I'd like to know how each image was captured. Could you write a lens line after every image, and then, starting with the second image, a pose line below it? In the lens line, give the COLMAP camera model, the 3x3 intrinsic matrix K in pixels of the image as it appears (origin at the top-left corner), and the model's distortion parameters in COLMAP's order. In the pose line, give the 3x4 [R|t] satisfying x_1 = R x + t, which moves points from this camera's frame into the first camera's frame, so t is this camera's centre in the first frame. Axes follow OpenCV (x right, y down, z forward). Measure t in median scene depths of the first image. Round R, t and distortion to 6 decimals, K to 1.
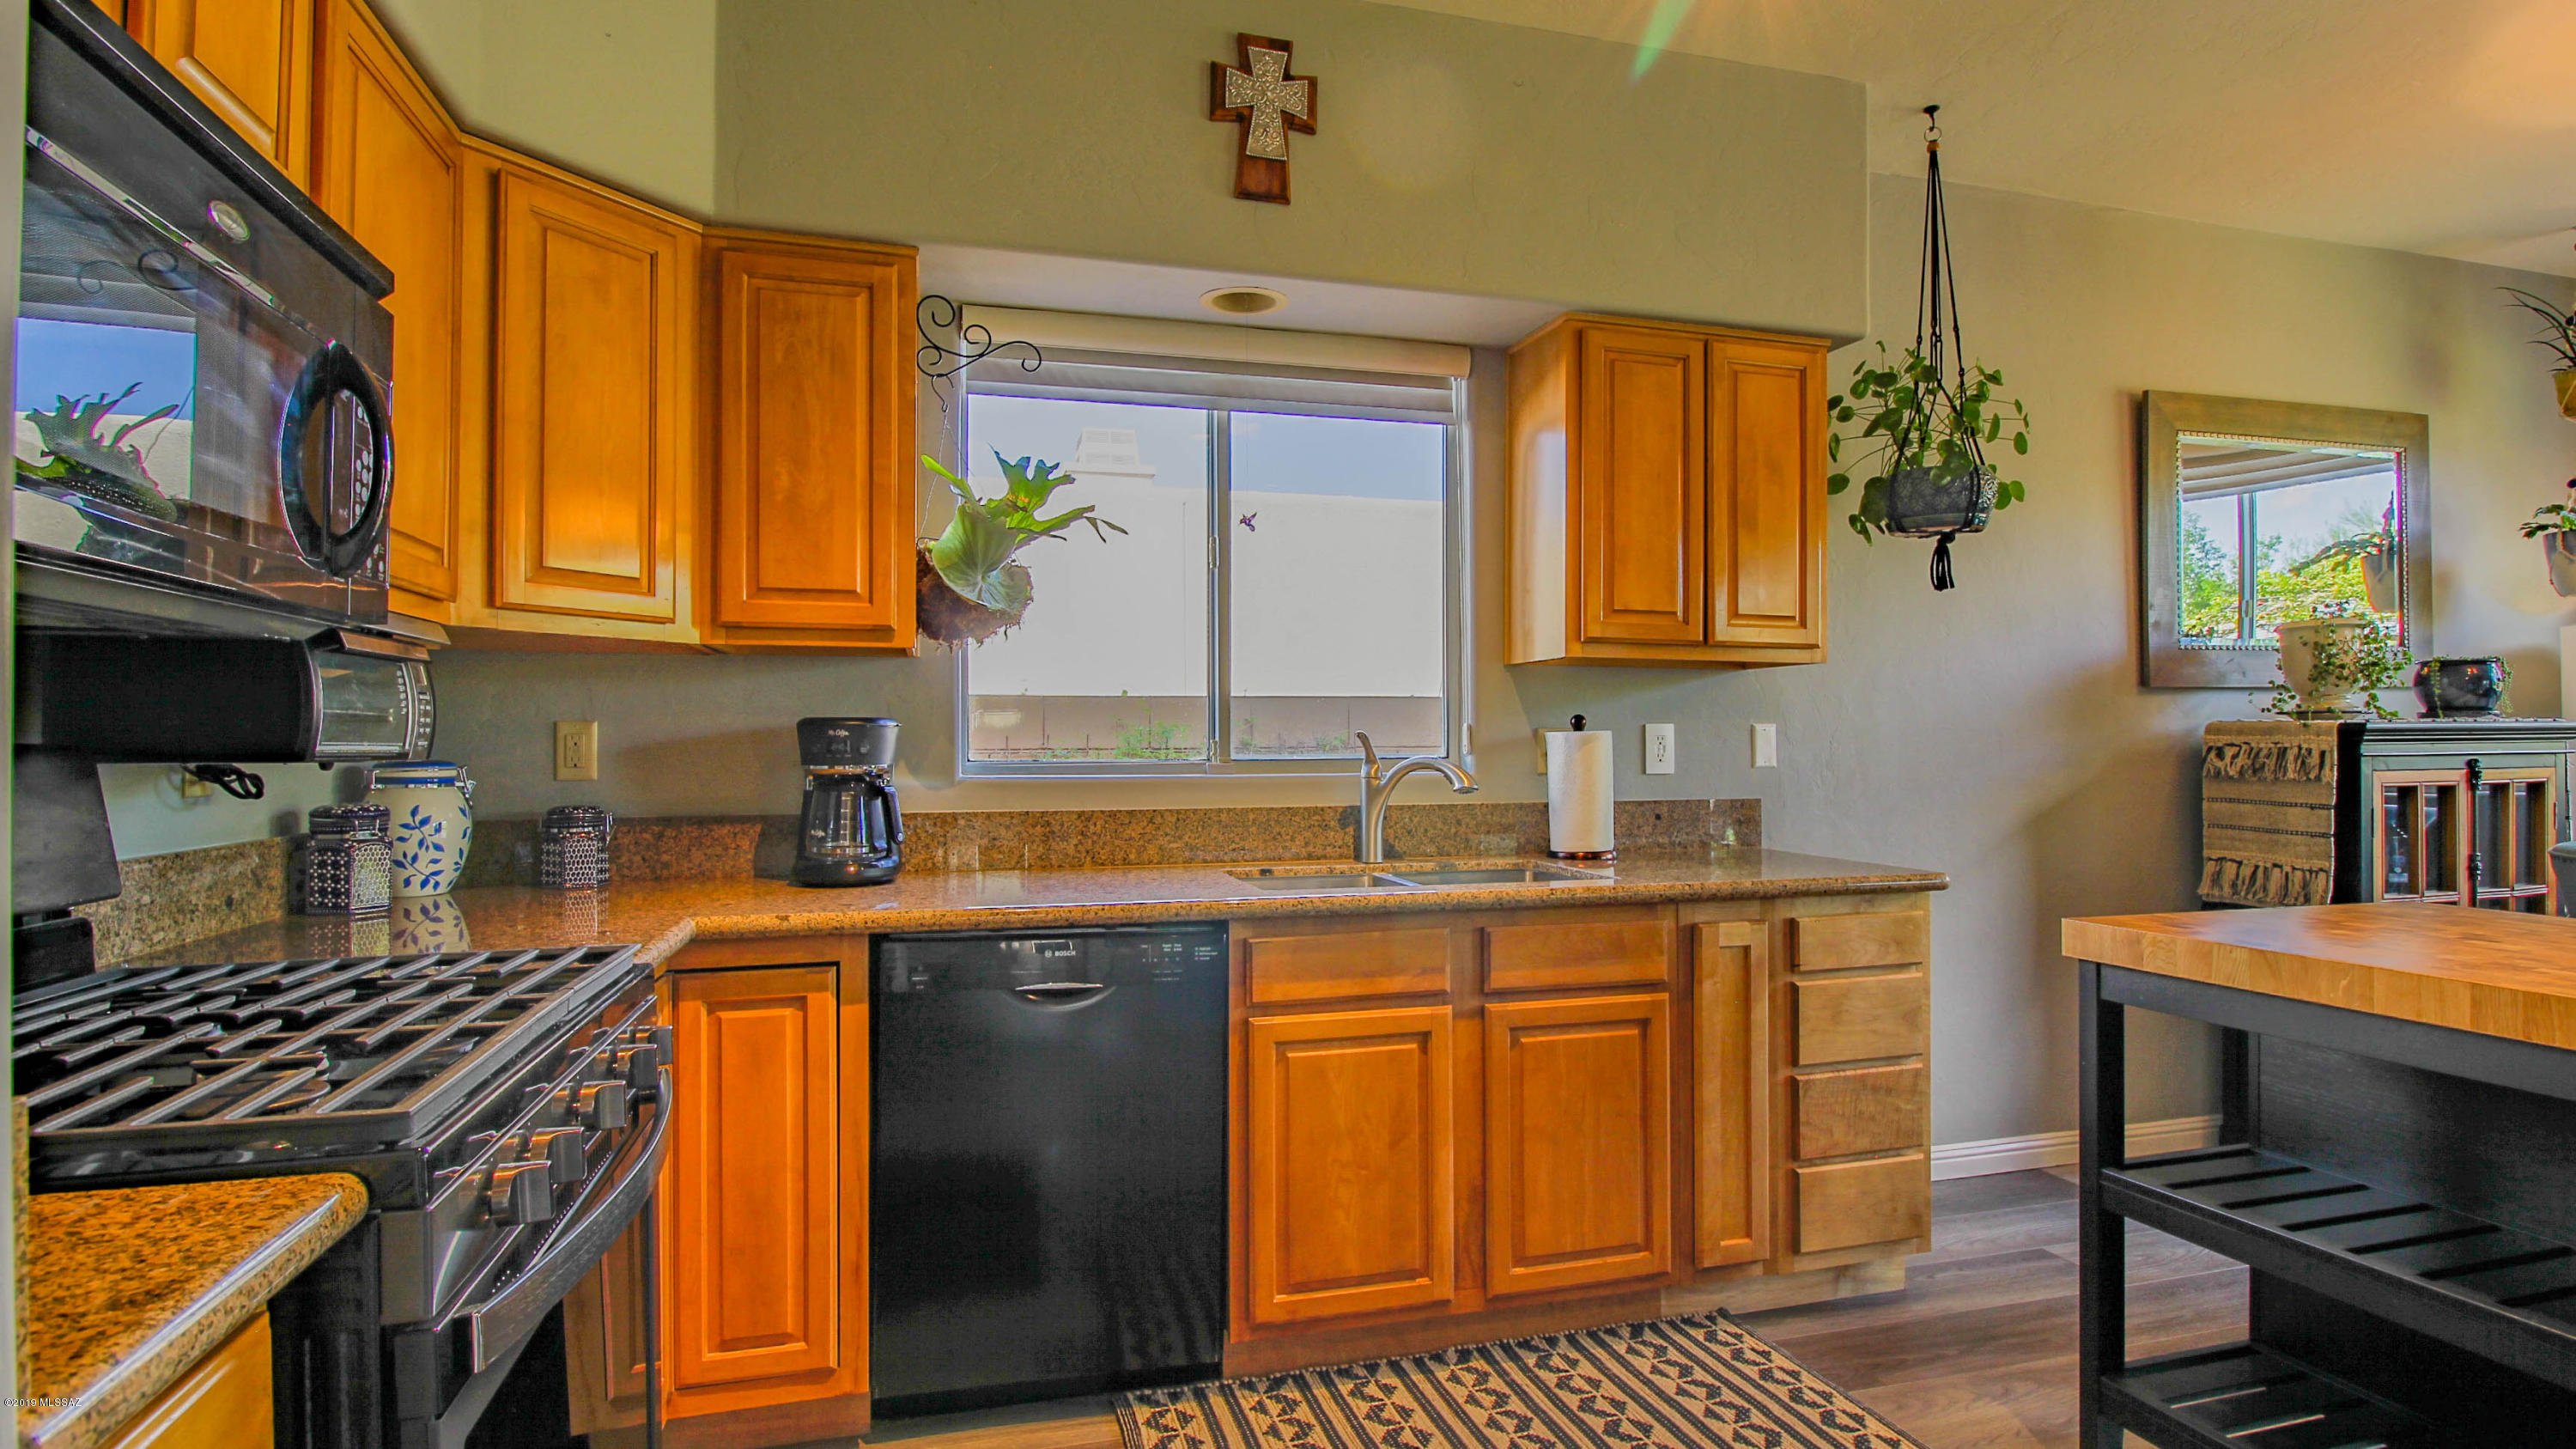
lens RADIAL K [[1318.8, 0, 1293.3], [0, 1318.8, 728.8], [0, 0, 1]] dist [0.002201, 0.000831]
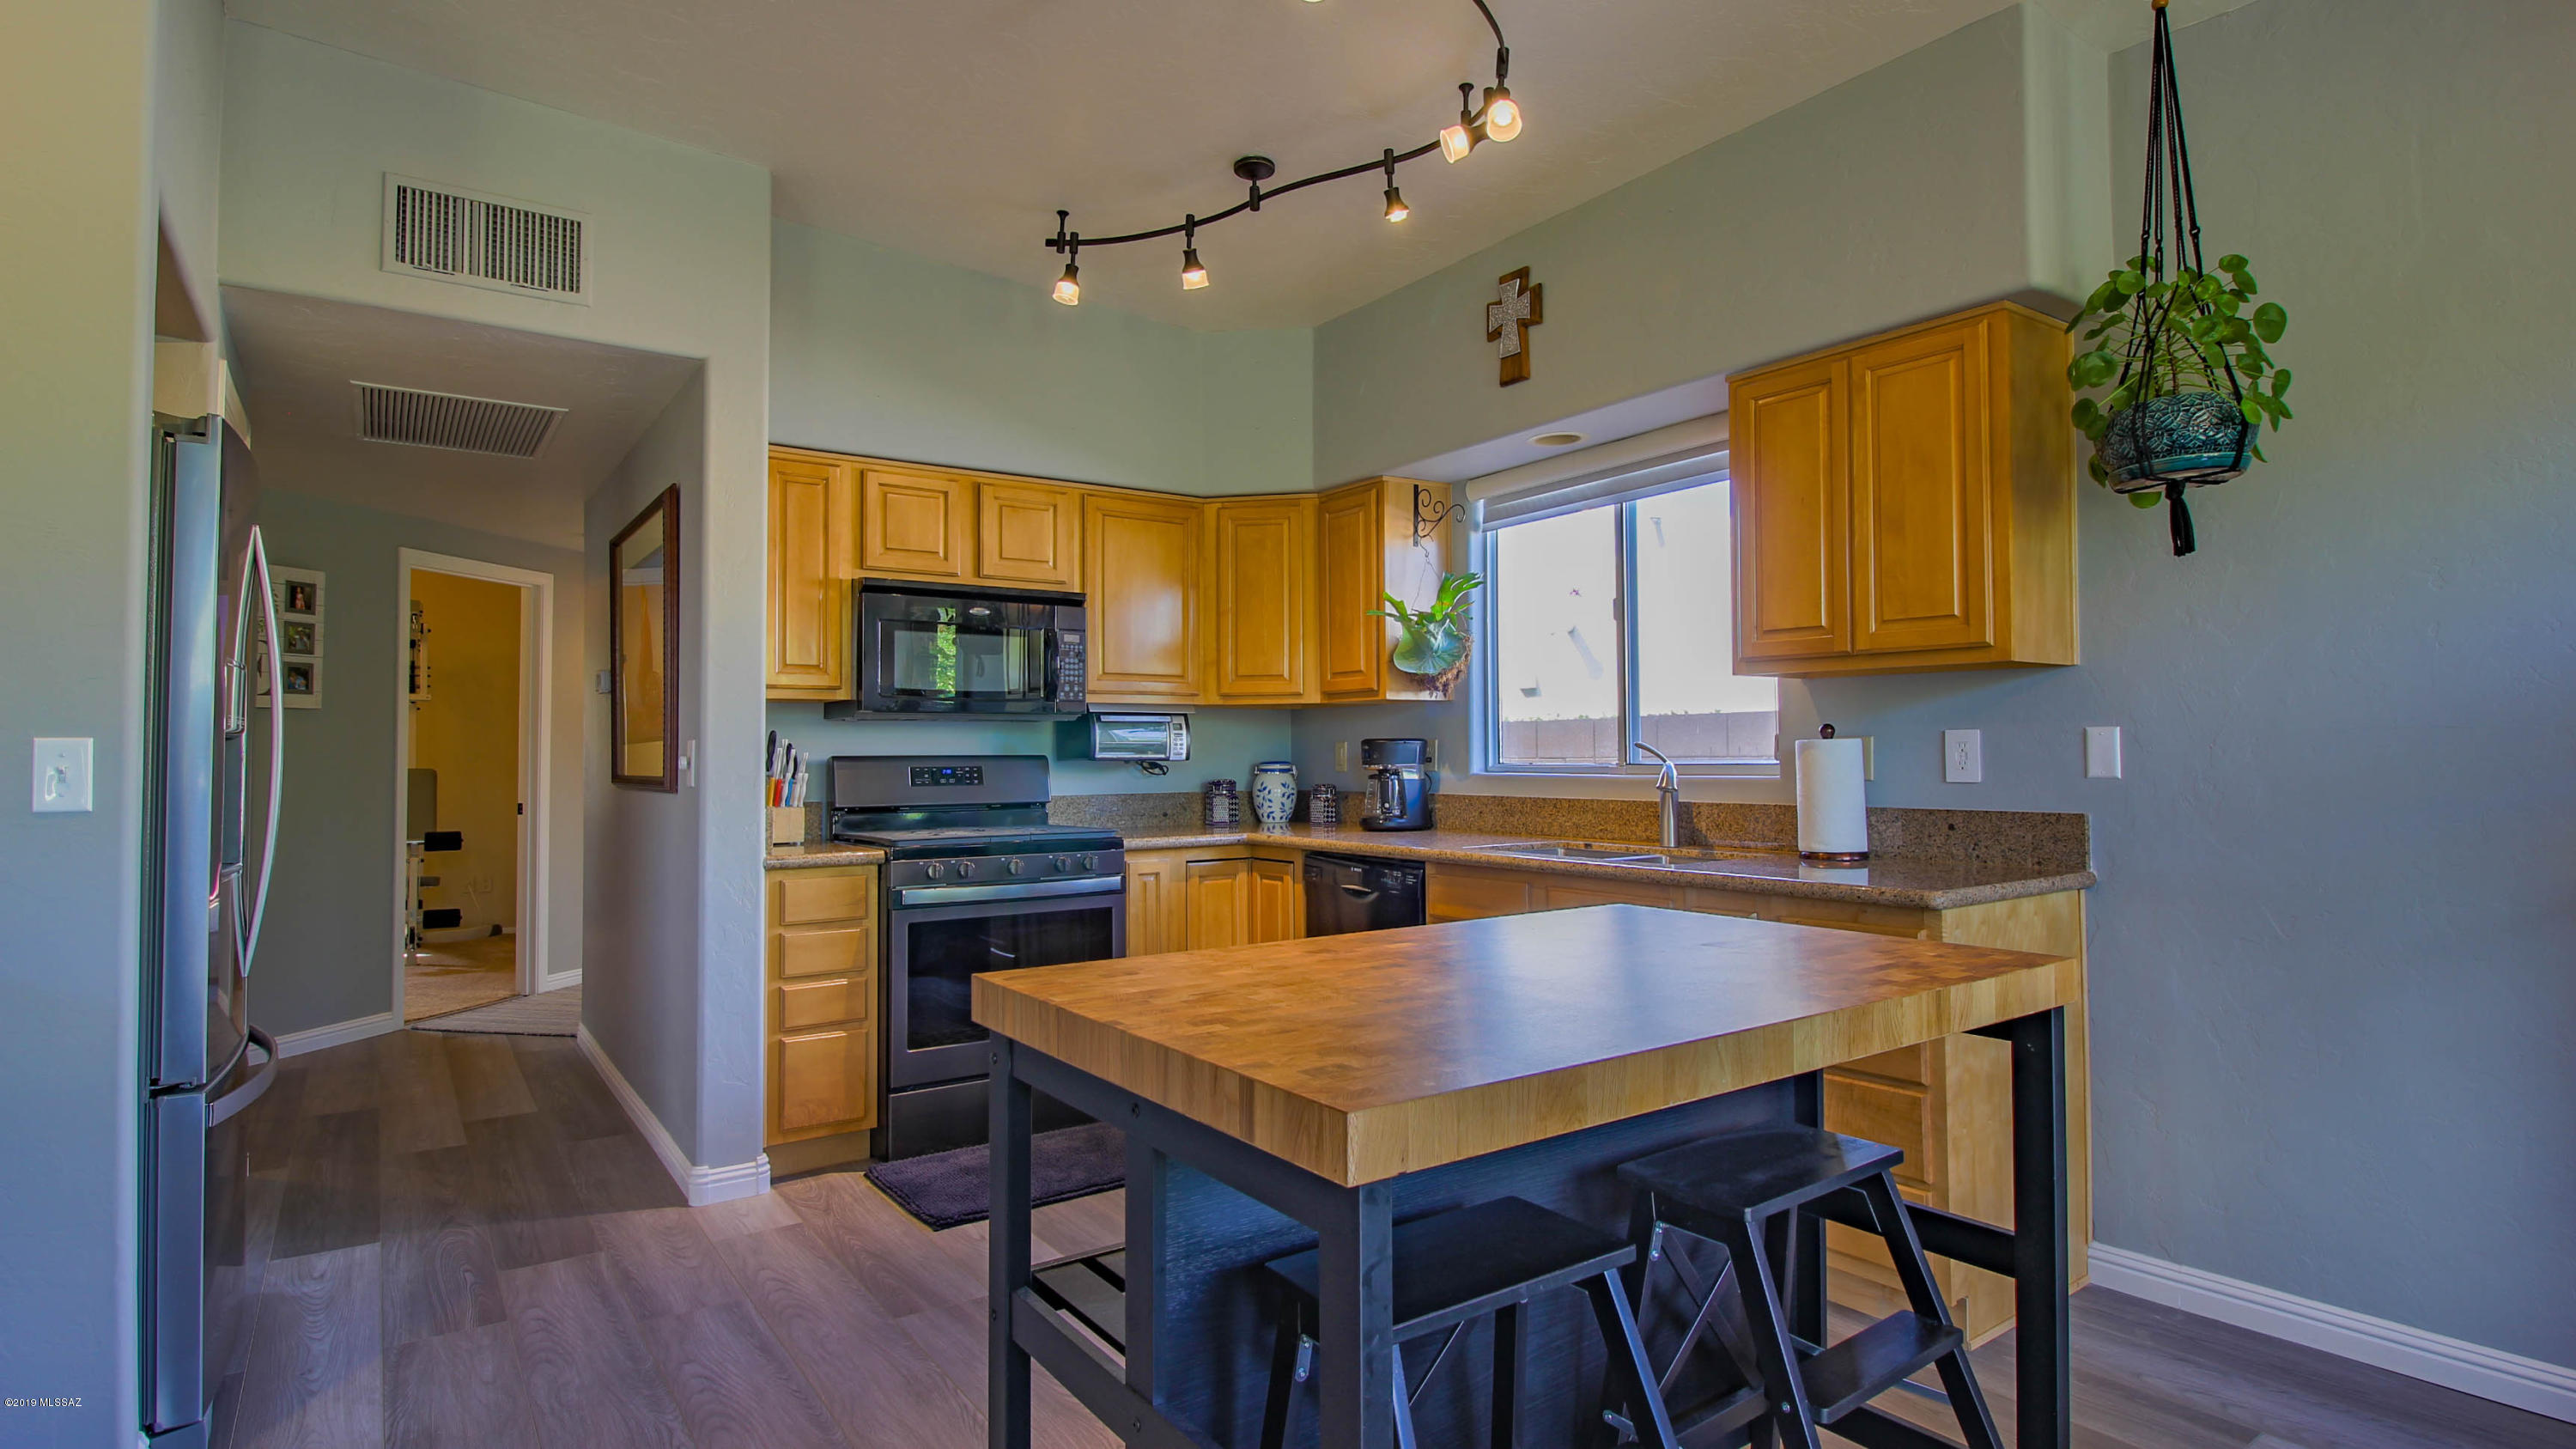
lens RADIAL K [[1318.8, 0, 1293.0], [0, 1318.8, 737.6], [0, 0, 1]] dist [0.002201, 0.000831]
pose [[0.316280, -0.013600, -0.948568, 1.105734], [0.015069, 0.999843, -0.009311, 0.003822], [0.948546, -0.011349, 0.316436, 0.255146]]
